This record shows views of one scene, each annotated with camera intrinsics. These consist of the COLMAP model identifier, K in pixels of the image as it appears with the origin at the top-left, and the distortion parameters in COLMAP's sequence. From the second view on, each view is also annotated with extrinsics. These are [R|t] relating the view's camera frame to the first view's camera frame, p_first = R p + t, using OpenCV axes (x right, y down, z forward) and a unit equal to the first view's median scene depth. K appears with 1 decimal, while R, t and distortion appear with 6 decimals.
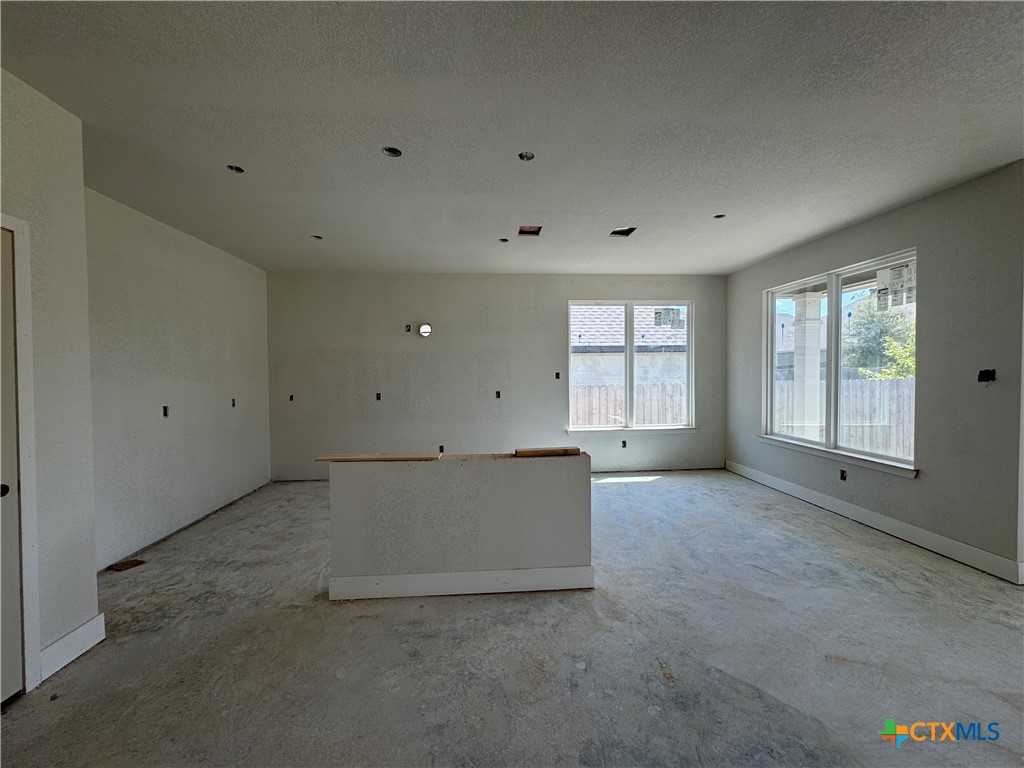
lens RADIAL K [[410.1, 0, 512.9], [0, 410.1, 383.0], [0, 0, 1]] dist [-0.002905, 0.000511]
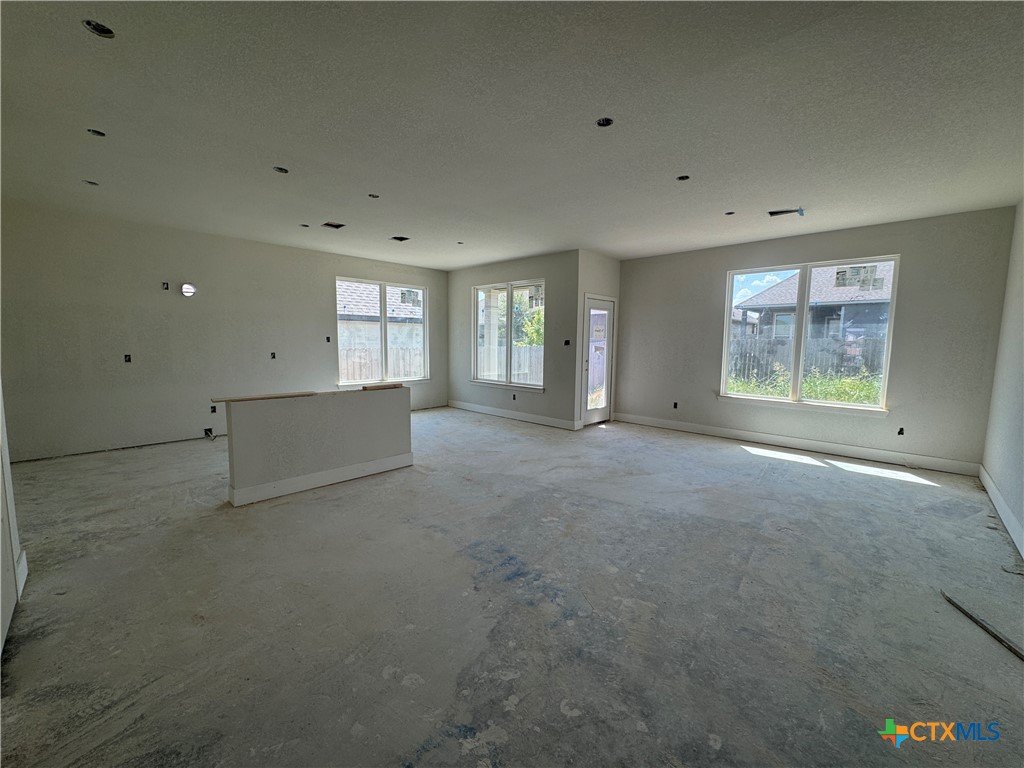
lens RADIAL K [[410.1, 0, 512.9], [0, 410.1, 383.0], [0, 0, 1]] dist [-0.002905, 0.000511]
pose [[0.745236, -0.050264, 0.664903, -0.368205], [-0.002143, 0.996969, 0.077769, 0.018330], [-0.666797, -0.059382, 0.742870, -0.314478]]
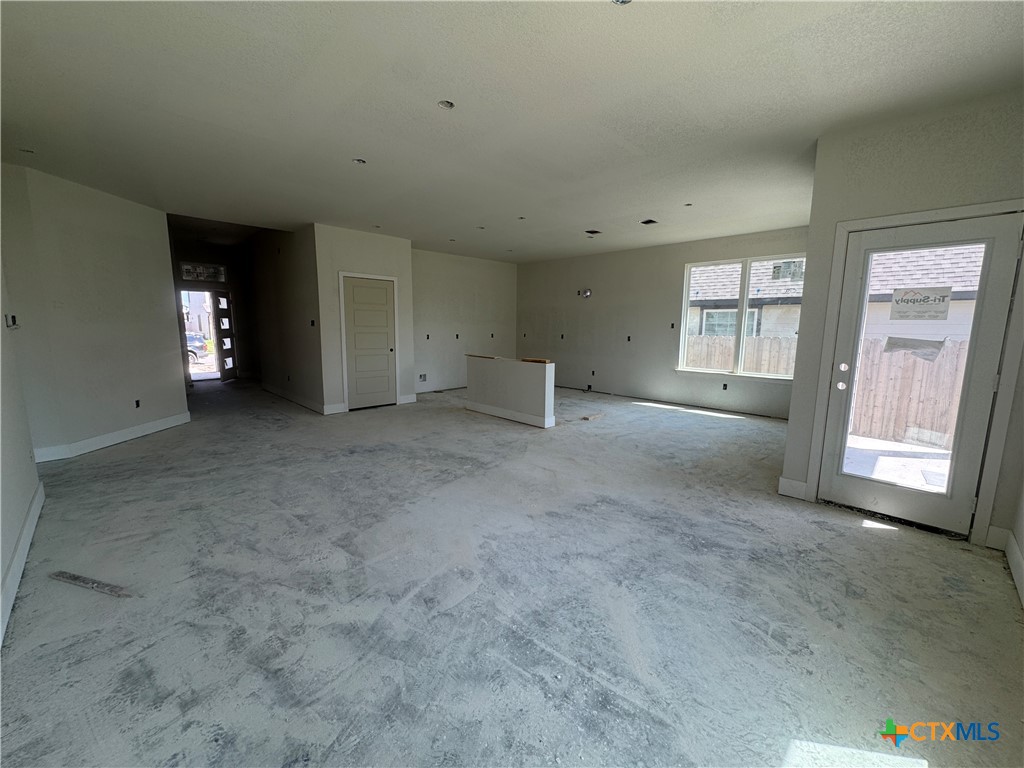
lens RADIAL K [[410.1, 0, 512.9], [0, 410.1, 383.0], [0, 0, 1]] dist [-0.002905, 0.000511]
pose [[0.649189, 0.123724, -0.750498, 0.975079], [-0.033253, 0.990355, 0.134501, 0.003944], [0.759900, -0.062361, 0.647042, -0.263143]]
